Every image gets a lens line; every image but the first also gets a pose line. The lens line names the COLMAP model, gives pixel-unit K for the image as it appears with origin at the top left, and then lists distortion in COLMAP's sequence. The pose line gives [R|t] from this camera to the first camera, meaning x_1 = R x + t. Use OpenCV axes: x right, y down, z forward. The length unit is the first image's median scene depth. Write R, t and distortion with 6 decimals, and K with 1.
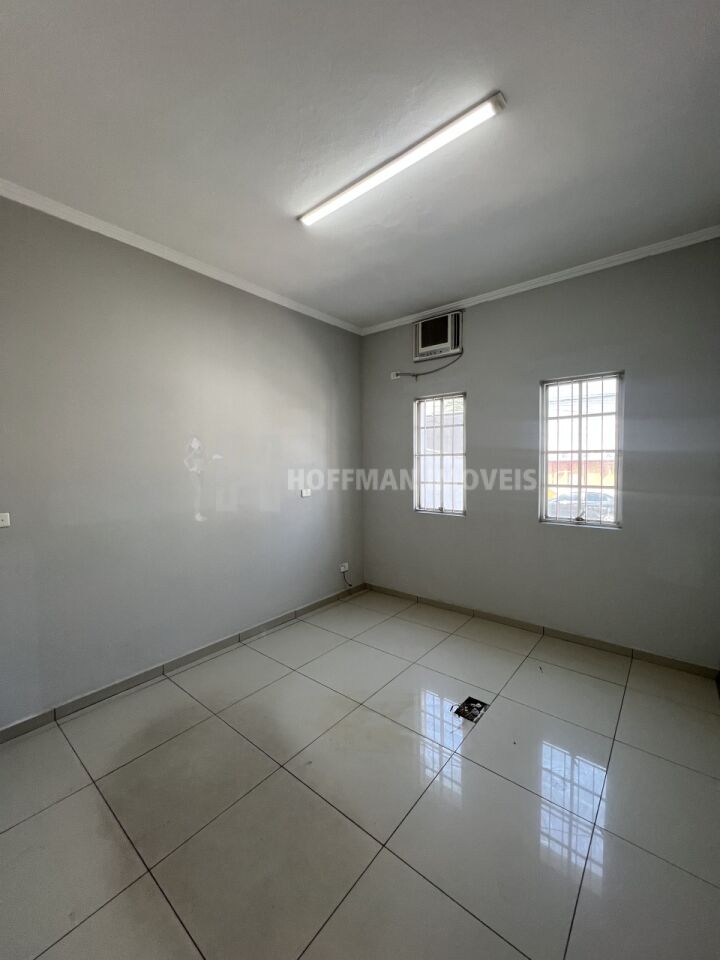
lens RADIAL K [[382.6, 0, 357.8], [0, 382.6, 482.0], [0, 0, 1]] dist [-0.006545, -0.000035]
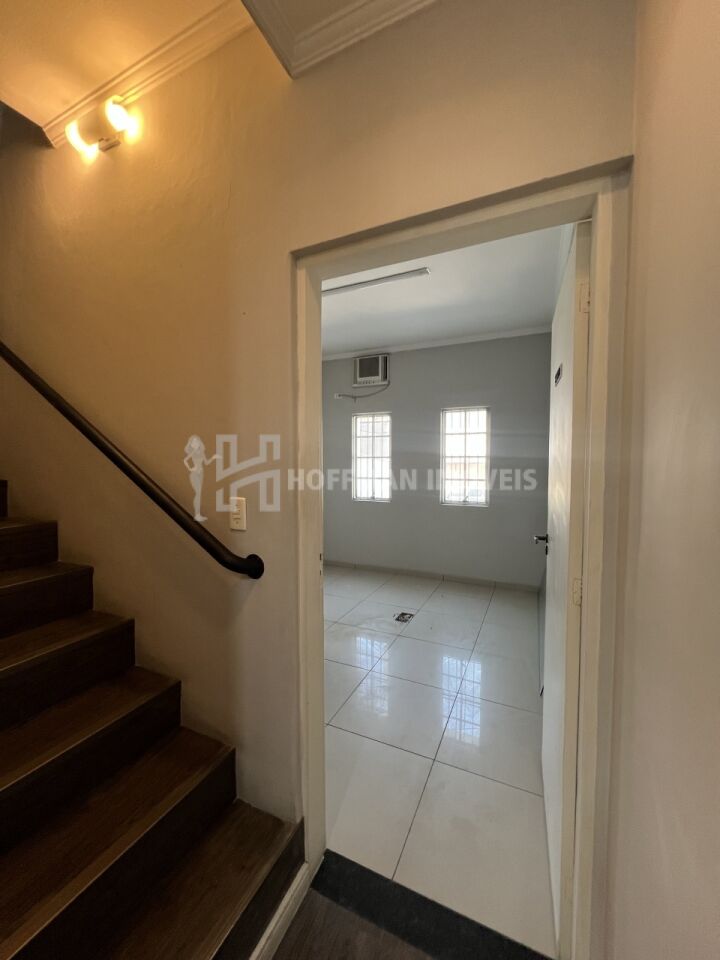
lens RADIAL K [[382.6, 0, 360.0], [0, 382.6, 479.6], [0, 0, 1]] dist [-0.006545, -0.000035]
pose [[0.965399, 0.011192, 0.260537, -0.185282], [-0.003992, 0.999596, -0.028147, 0.047328], [-0.260747, 0.026133, 0.965054, -0.304087]]
